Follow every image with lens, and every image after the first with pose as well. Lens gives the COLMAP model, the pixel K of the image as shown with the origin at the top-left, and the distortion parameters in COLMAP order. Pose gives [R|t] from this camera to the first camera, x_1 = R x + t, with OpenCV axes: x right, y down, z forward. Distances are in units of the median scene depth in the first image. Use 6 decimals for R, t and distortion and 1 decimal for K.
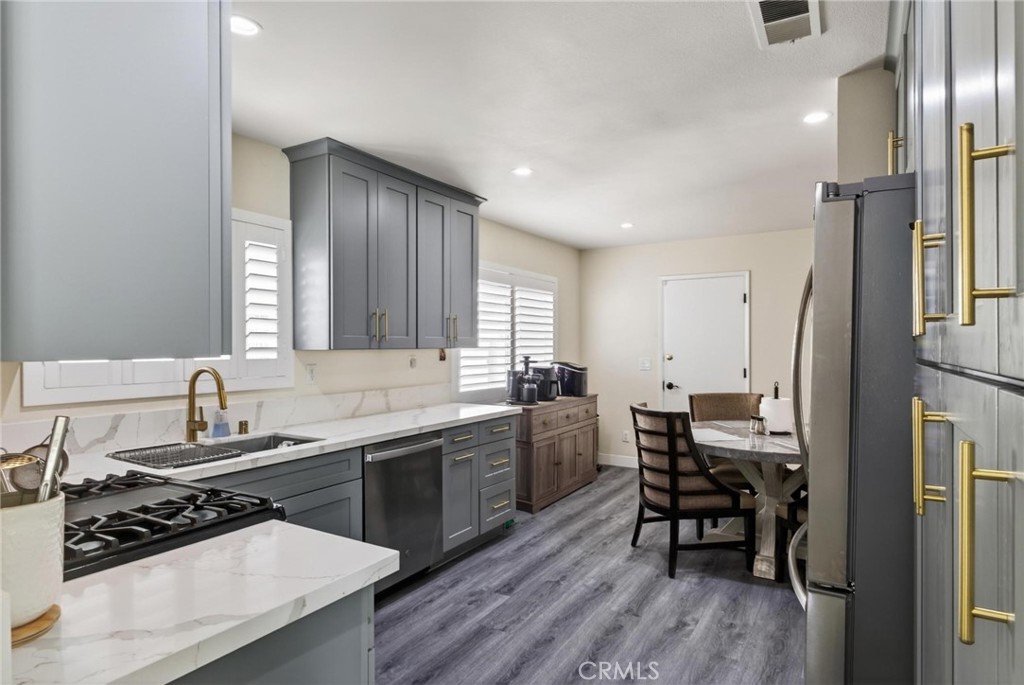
lens RADIAL K [[551.9, 0, 517.9], [0, 551.9, 345.1], [0, 0, 1]] dist [-0.001753, 0.000165]
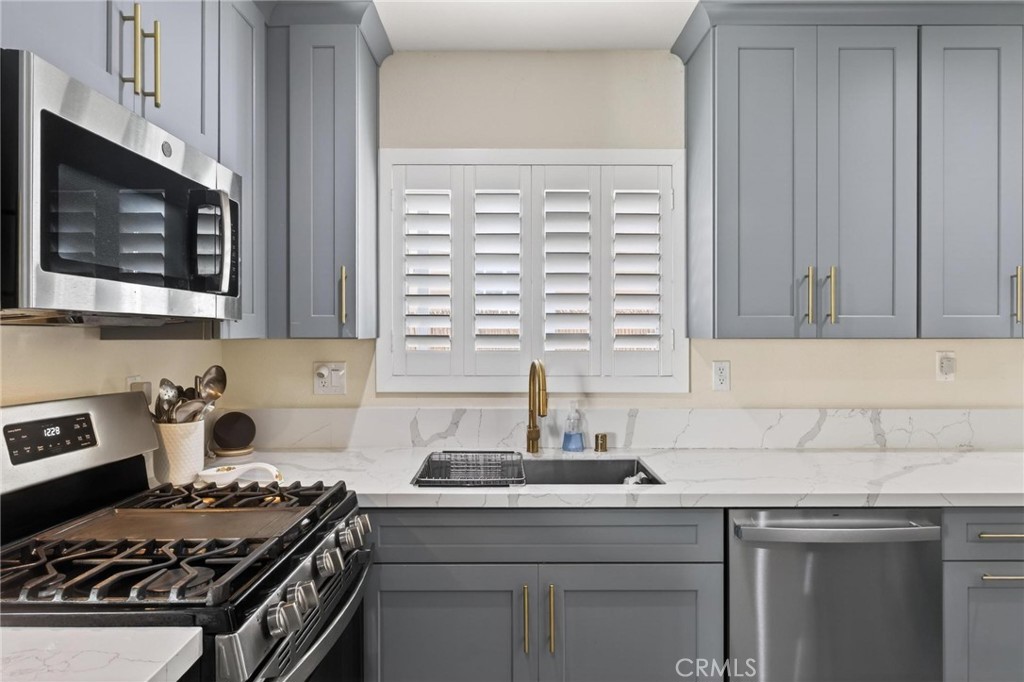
lens RADIAL K [[623.8, 0, 508.7], [0, 623.8, 330.3], [0, 0, 1]] dist [0.005501, -0.003470]
pose [[0.519108, -0.000509, -0.854709, 0.146067], [0.000082, 1.000000, -0.000546, -0.000889], [0.854709, 0.000214, 0.519108, 0.440179]]
